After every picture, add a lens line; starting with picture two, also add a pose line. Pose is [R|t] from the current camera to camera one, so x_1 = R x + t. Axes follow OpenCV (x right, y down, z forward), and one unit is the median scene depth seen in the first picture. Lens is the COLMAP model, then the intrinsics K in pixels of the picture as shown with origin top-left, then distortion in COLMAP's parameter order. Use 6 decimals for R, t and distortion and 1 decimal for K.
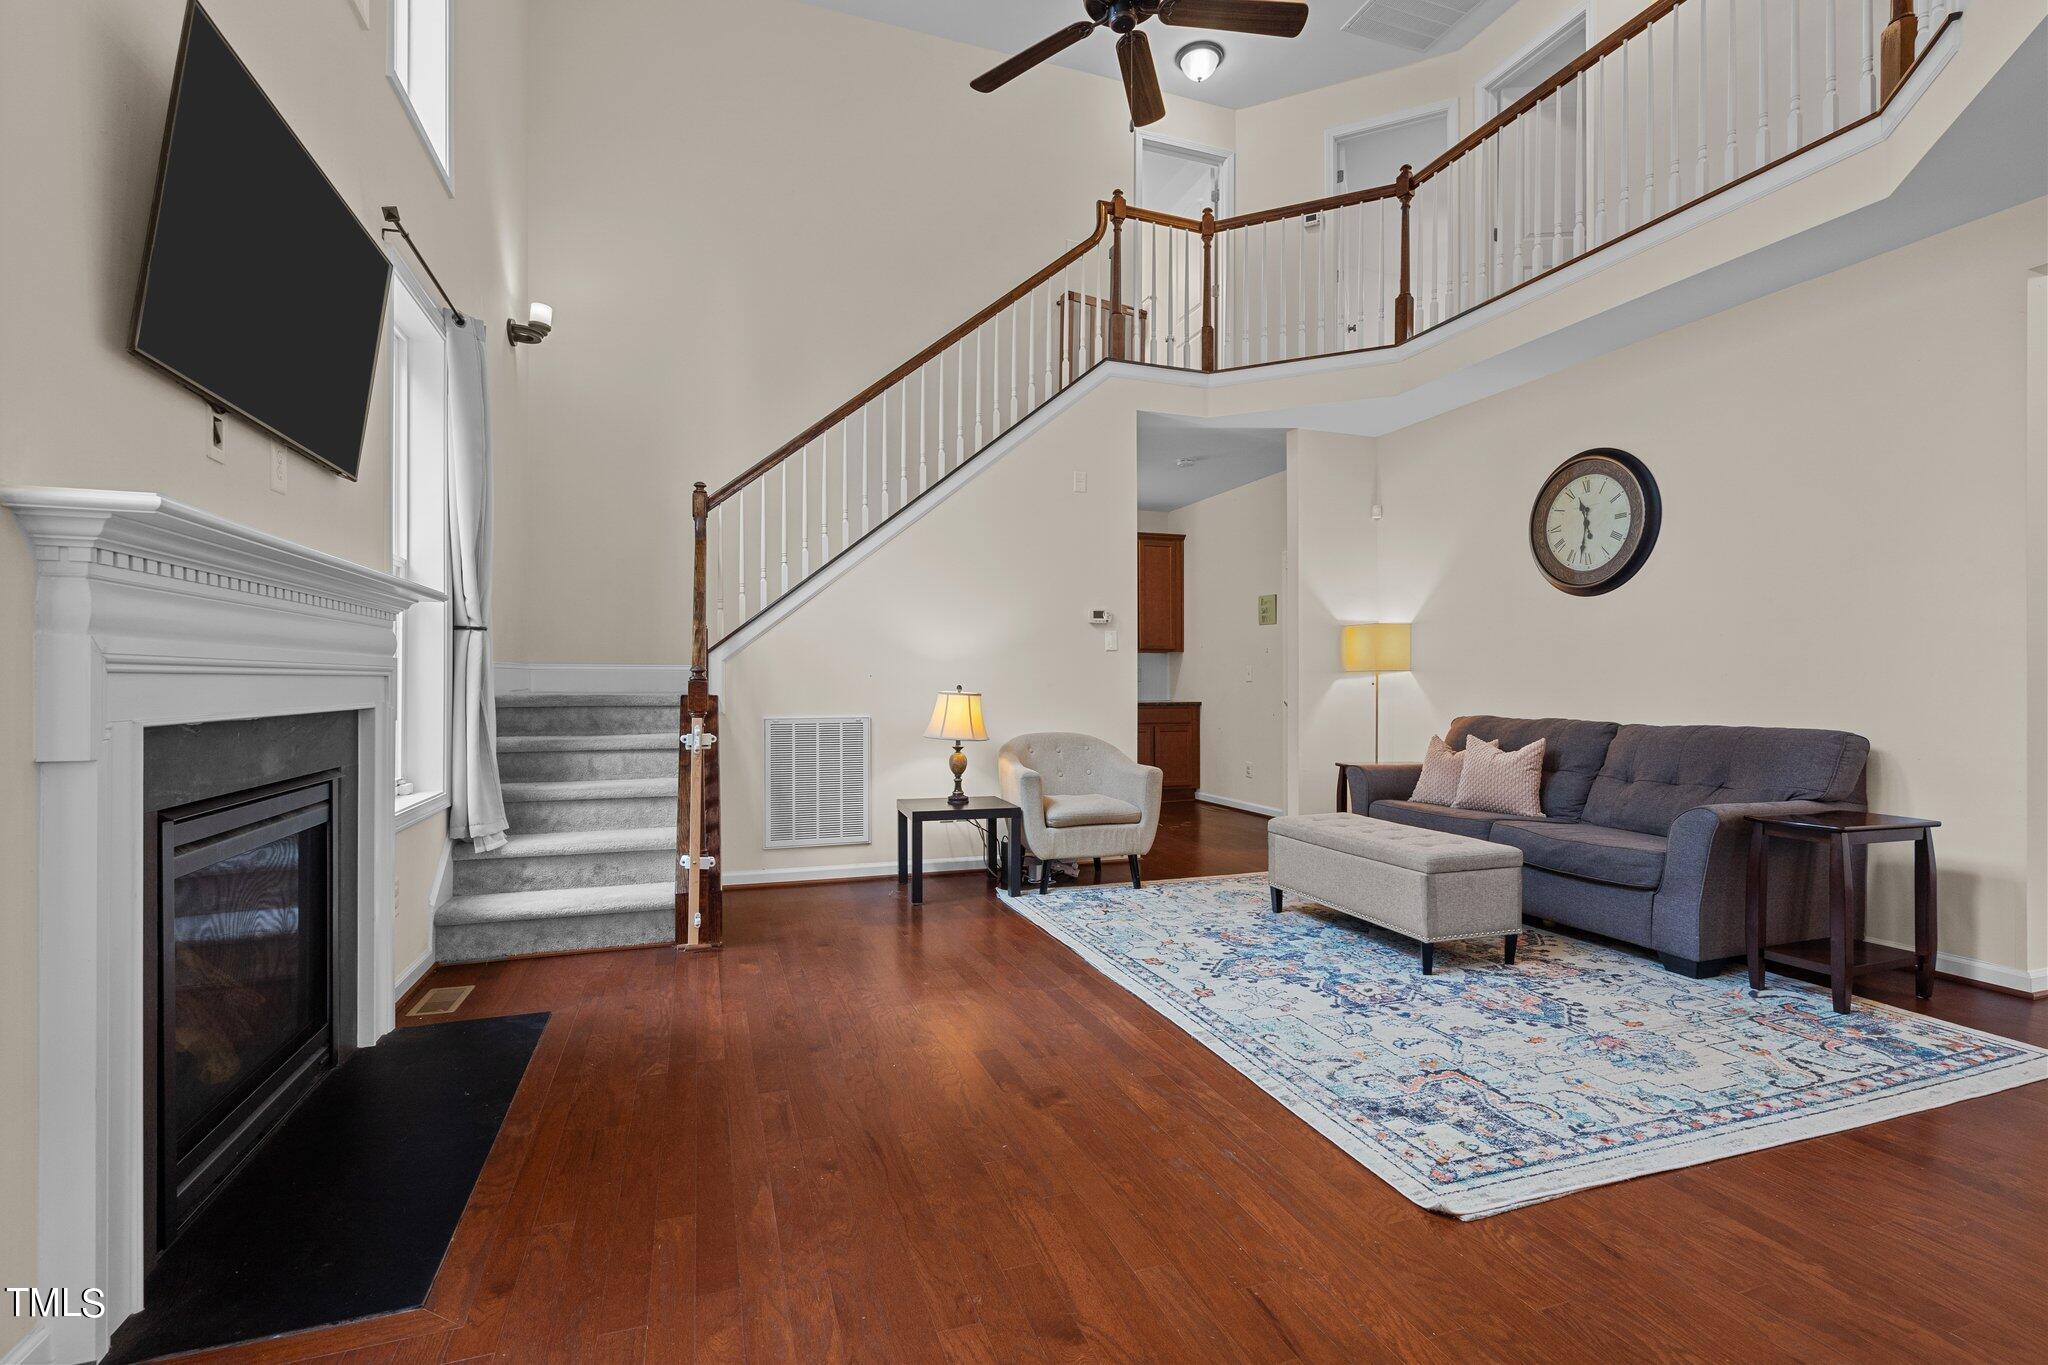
lens RADIAL K [[931.1, 0, 1027.2], [0, 931.1, 681.1], [0, 0, 1]] dist [-0.004721, -0.000029]
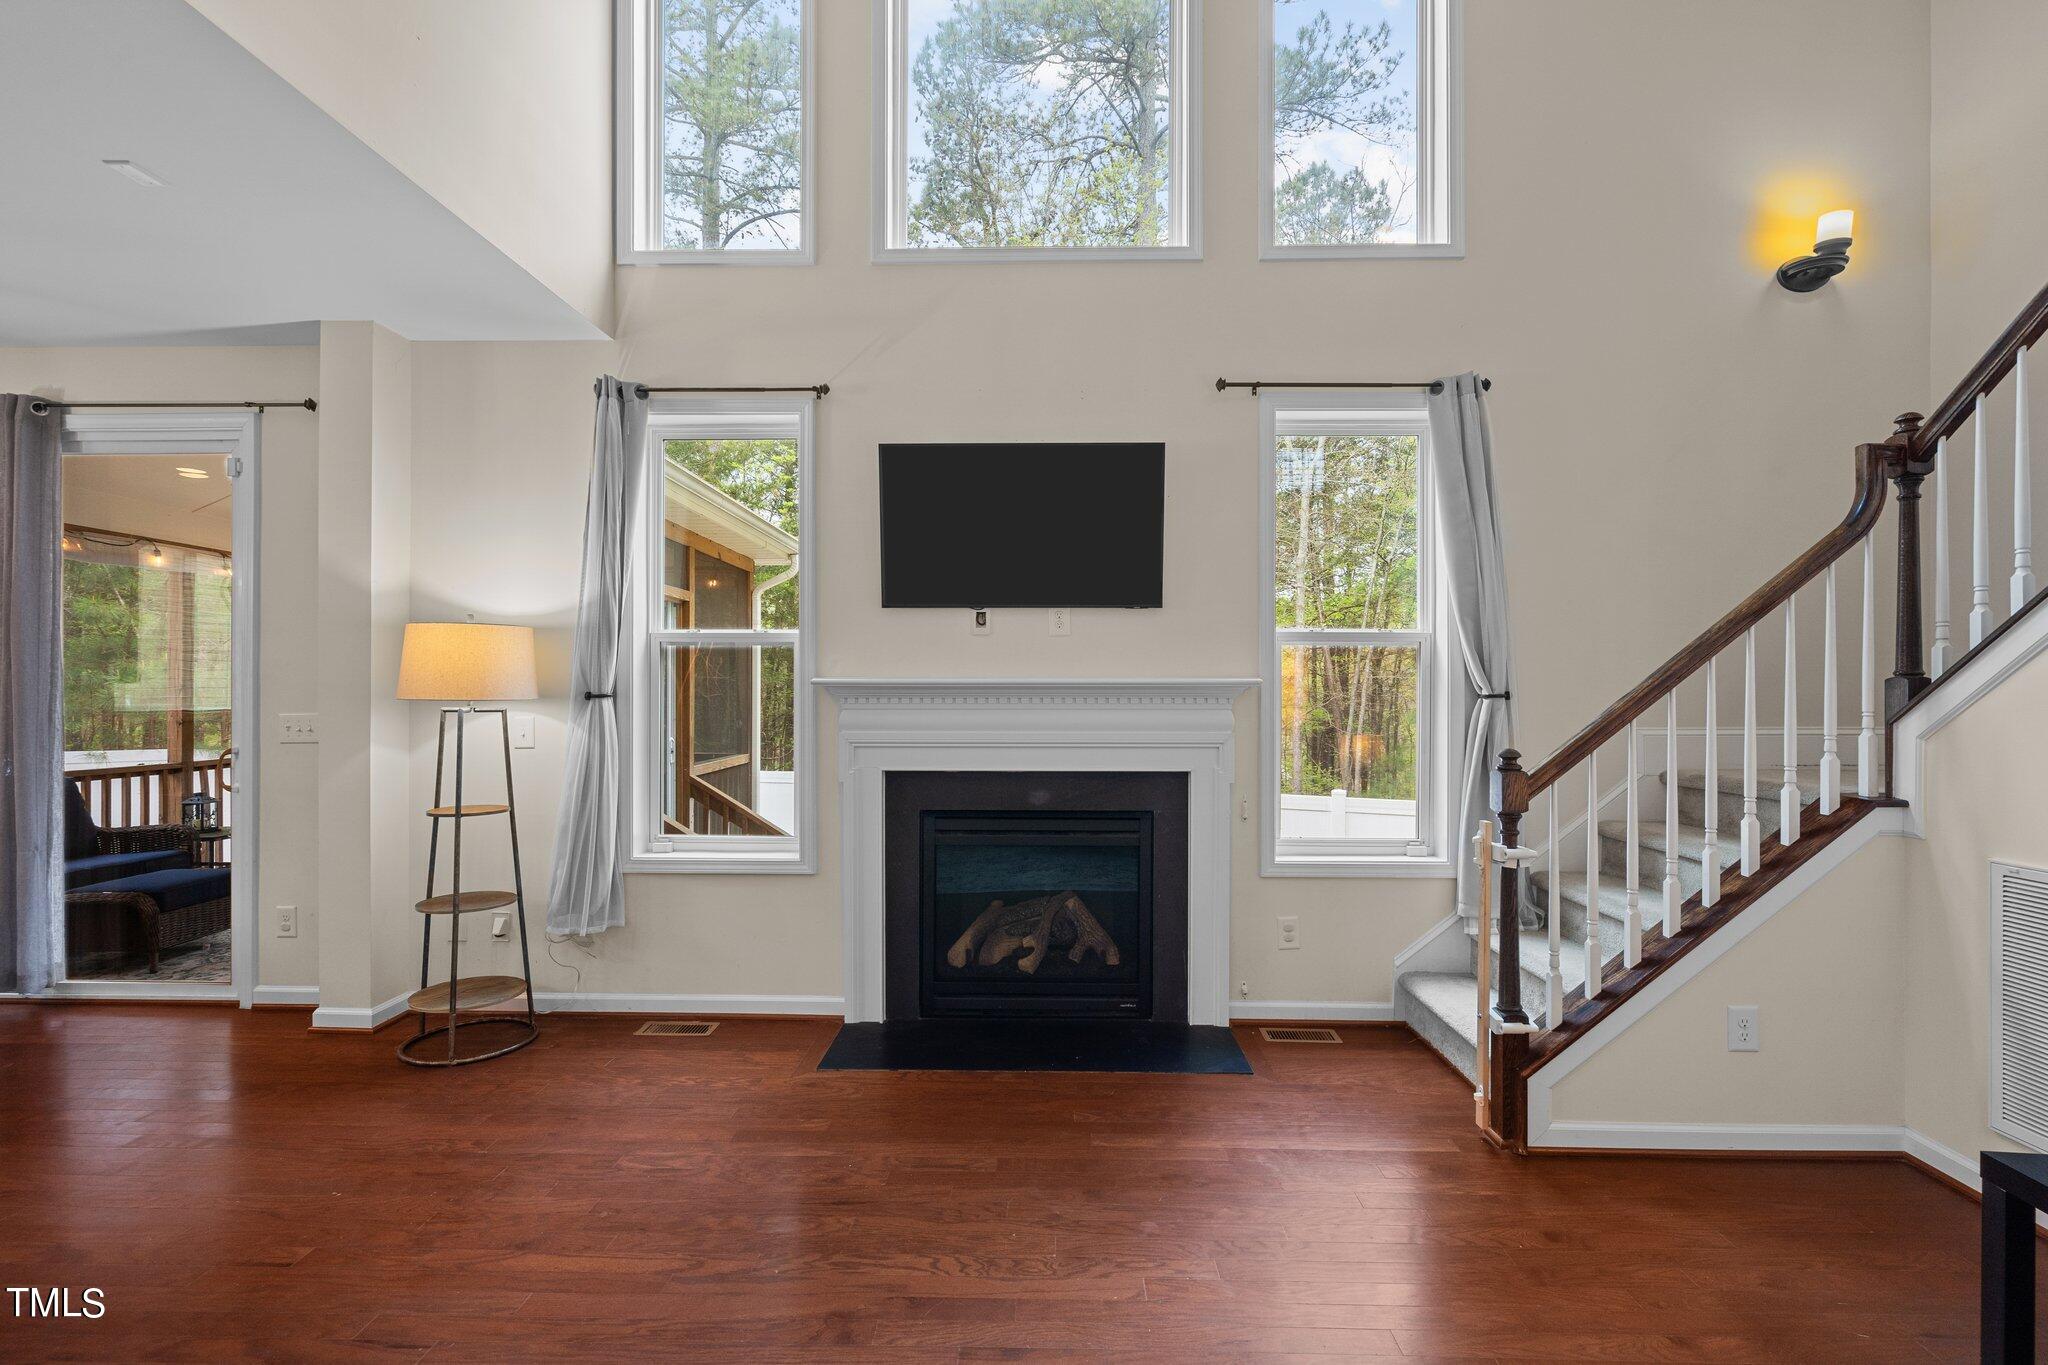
lens RADIAL K [[936.8, 0, 1019.5], [0, 936.8, 692.0], [0, 0, 1]] dist [-0.003033, 0.000225]
pose [[-0.357518, 0.000126, -0.933906, 0.555808], [0.000779, 1.000000, -0.000163, -0.074268], [0.933906, -0.000785, -0.357518, 1.094065]]
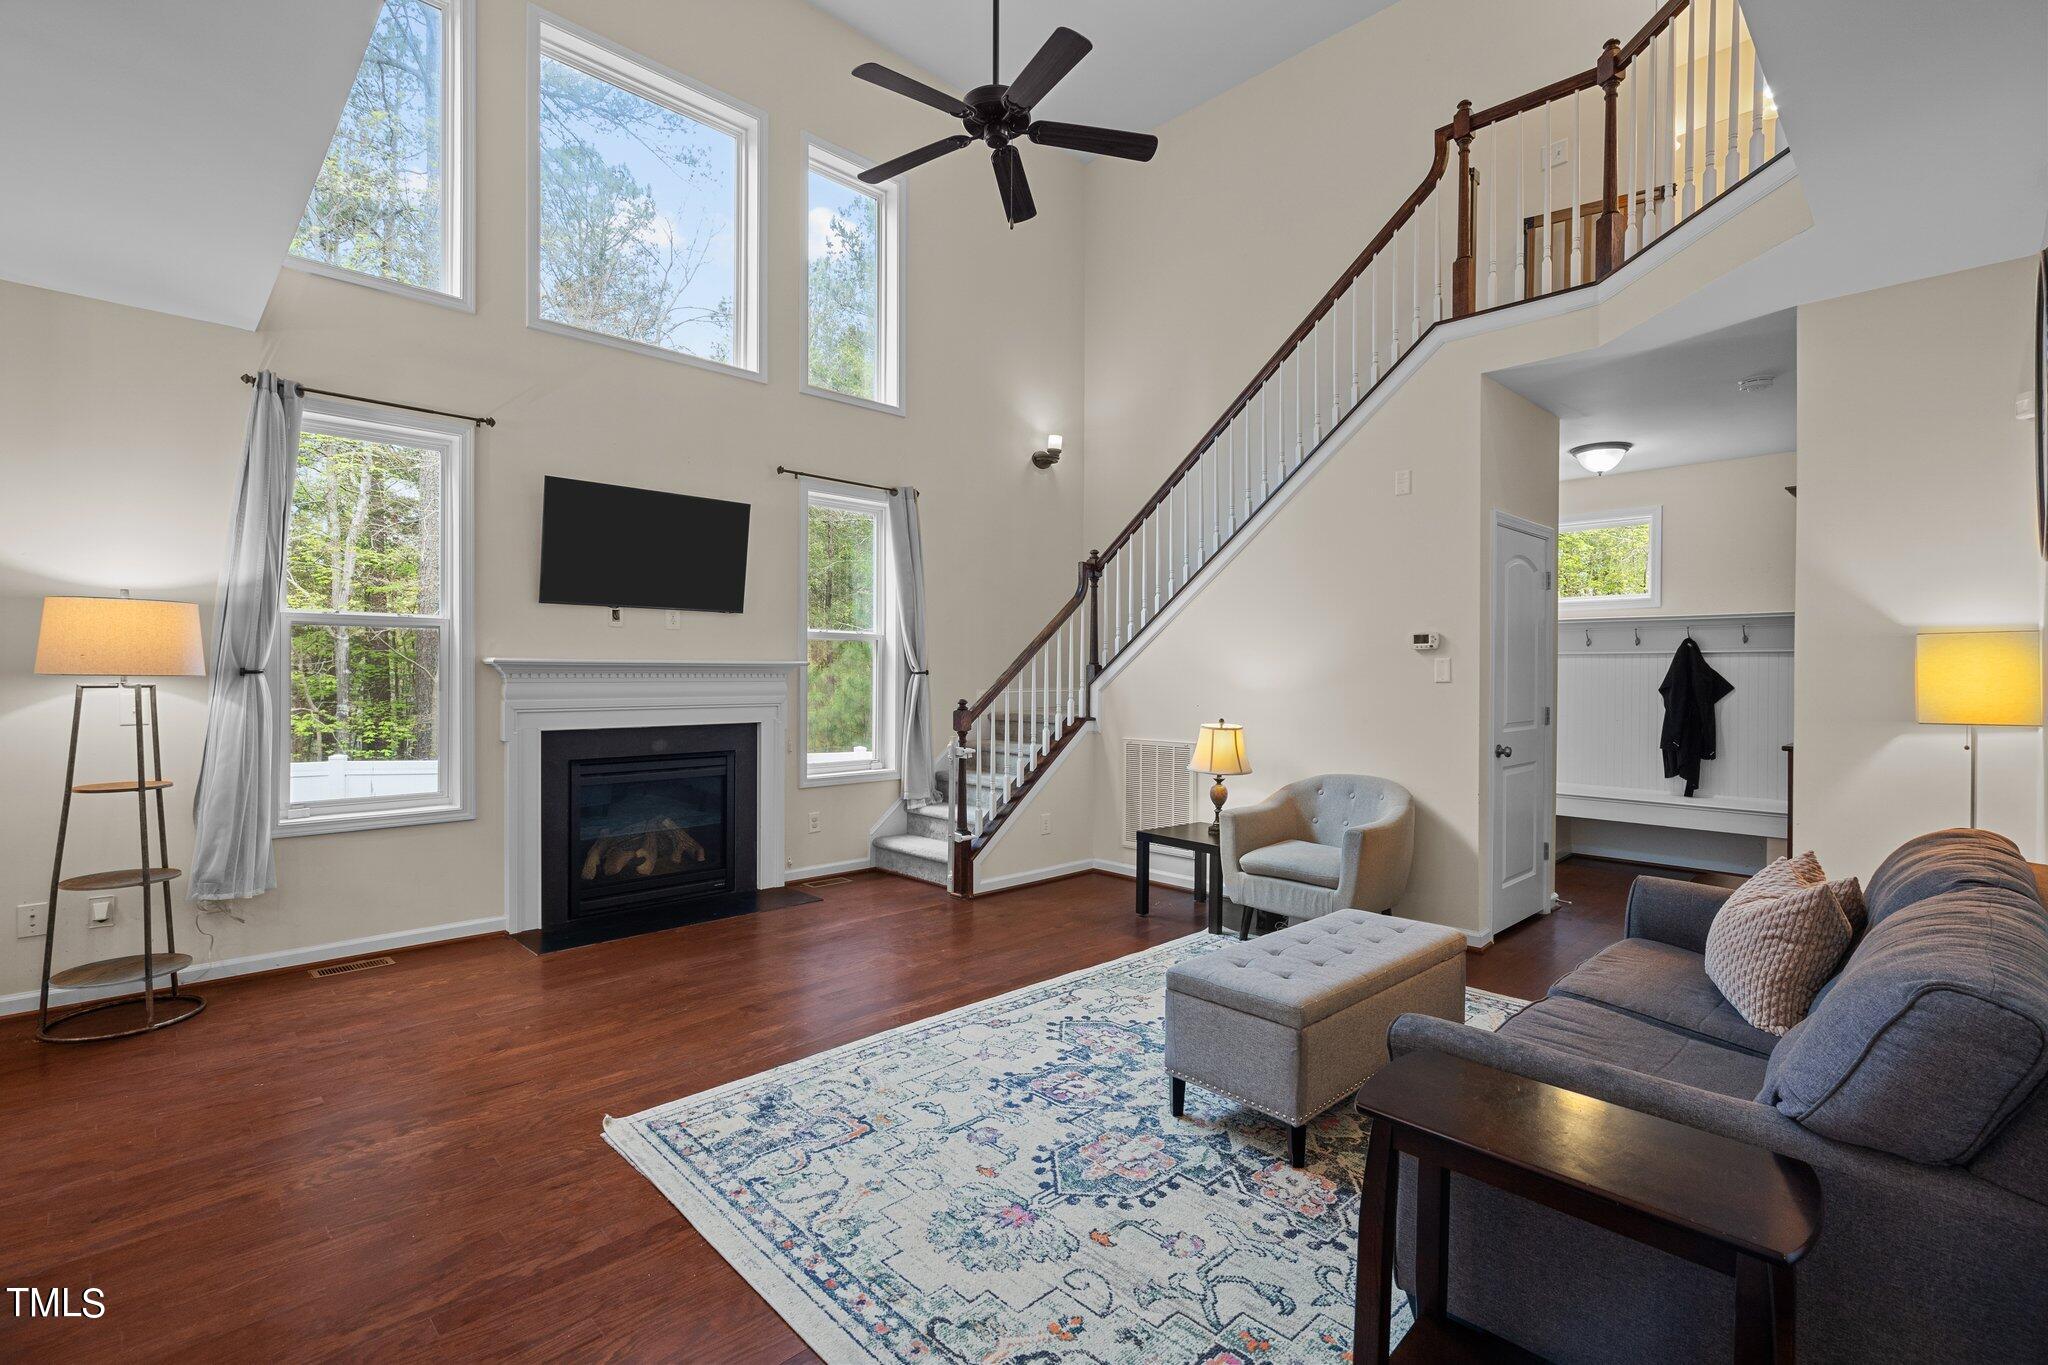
lens RADIAL K [[931.1, 0, 1027.2], [0, 931.1, 681.1], [0, 0, 1]] dist [-0.004721, -0.000029]
pose [[0.419340, 0.011111, -0.907761, 1.196527], [-0.003021, 0.999937, 0.010843, -0.073795], [0.907824, -0.001805, 0.419347, 0.592595]]
